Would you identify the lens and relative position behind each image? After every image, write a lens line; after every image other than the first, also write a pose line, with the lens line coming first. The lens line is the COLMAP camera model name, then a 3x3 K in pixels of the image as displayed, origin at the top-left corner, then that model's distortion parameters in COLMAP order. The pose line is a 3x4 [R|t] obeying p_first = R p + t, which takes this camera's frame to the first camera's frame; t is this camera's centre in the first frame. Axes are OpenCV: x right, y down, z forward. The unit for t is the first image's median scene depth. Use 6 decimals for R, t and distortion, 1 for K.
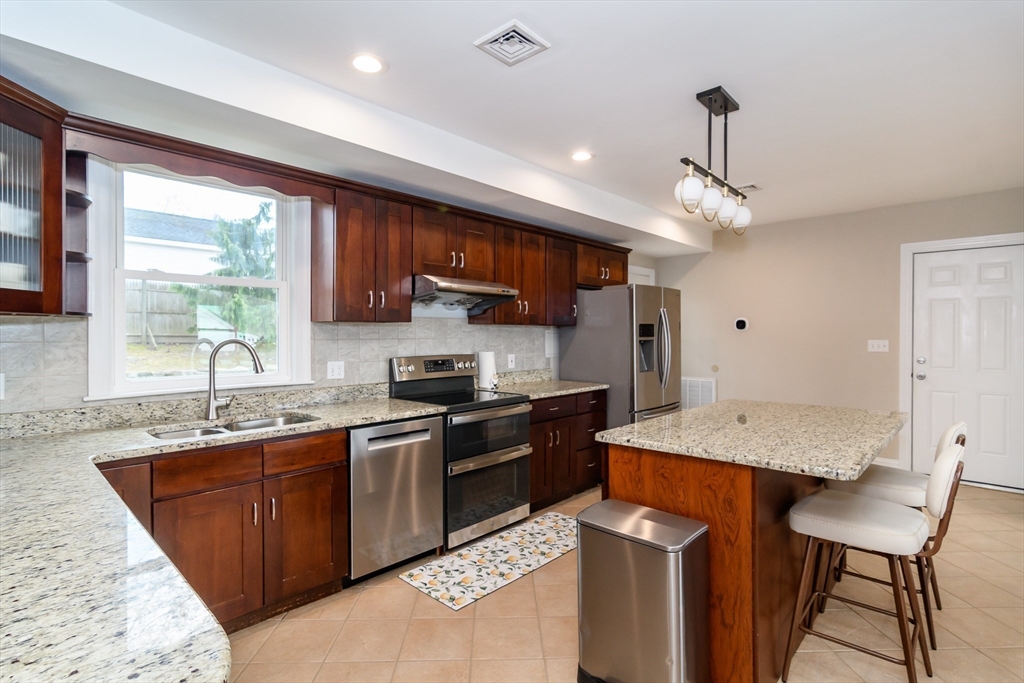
lens RADIAL K [[495.9, 0, 514.5], [0, 495.9, 333.9], [0, 0, 1]] dist [0.006238, 0.000662]
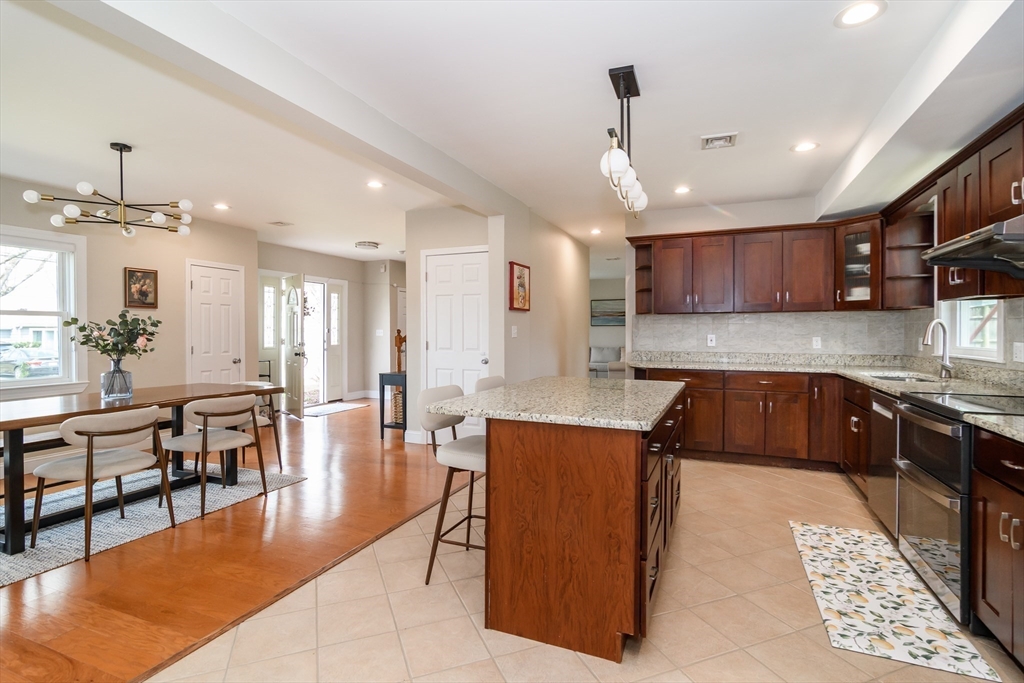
lens RADIAL K [[495.9, 0, 517.1], [0, 495.9, 341.0], [0, 0, 1]] dist [0.006238, 0.000662]
pose [[-0.934854, 0.008439, -0.354932, 0.731234], [0.001721, 0.999813, 0.019240, 0.031433], [0.355028, 0.017375, -0.934694, 1.396384]]
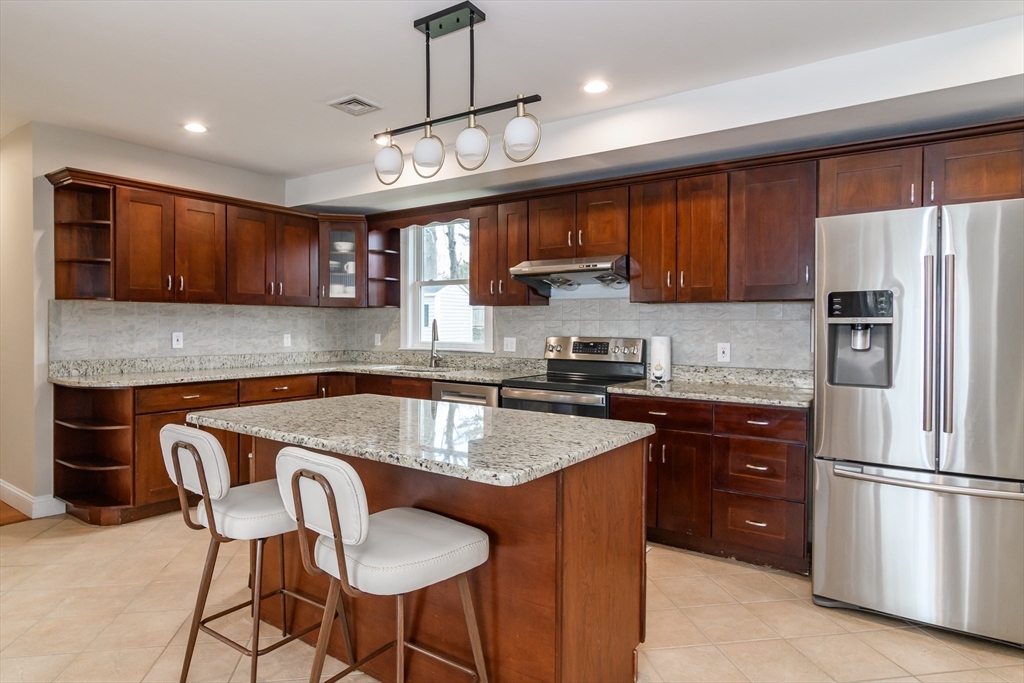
lens RADIAL K [[588.5, 0, 495.8], [0, 588.5, 333.8], [0, 0, 1]] dist [-0.001918, -0.001303]
pose [[0.143367, 0.016628, -0.989530, 1.023723], [-0.006376, 0.999854, 0.015877, 0.020646], [0.989649, 0.004033, 0.143452, 0.693275]]
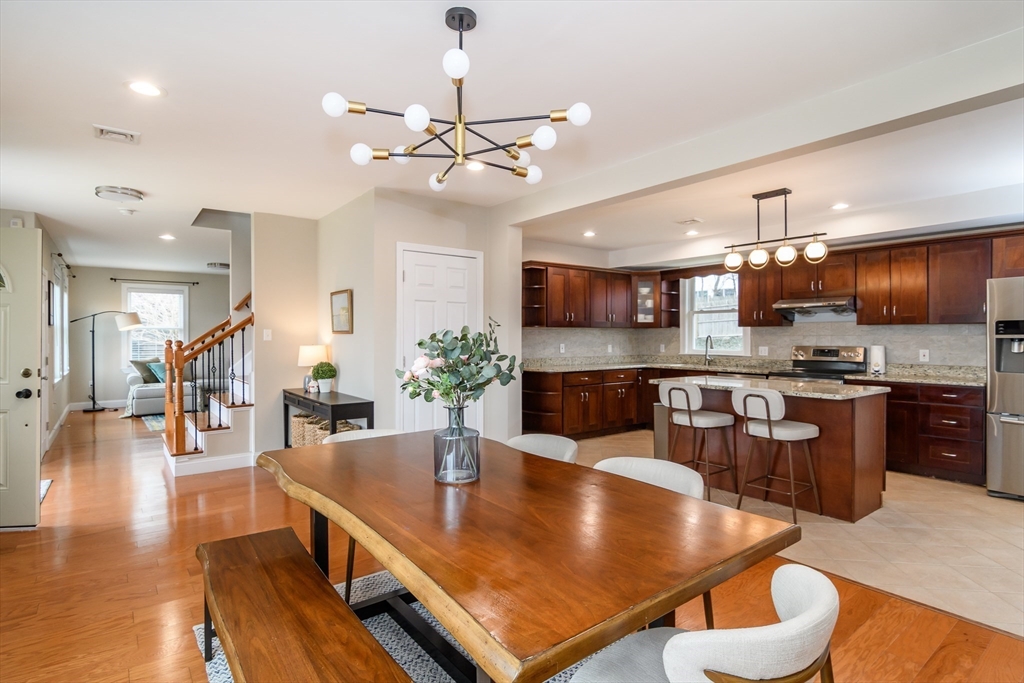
lens RADIAL K [[523.3, 0, 509.2], [0, 523.3, 340.2], [0, 0, 1]] dist [-0.006002, 0.000485]
pose [[-0.142049, 0.008854, -0.989820, 1.711005], [0.001267, 0.999961, 0.008763, 0.009321], [0.989859, -0.000009, -0.142055, 0.268120]]
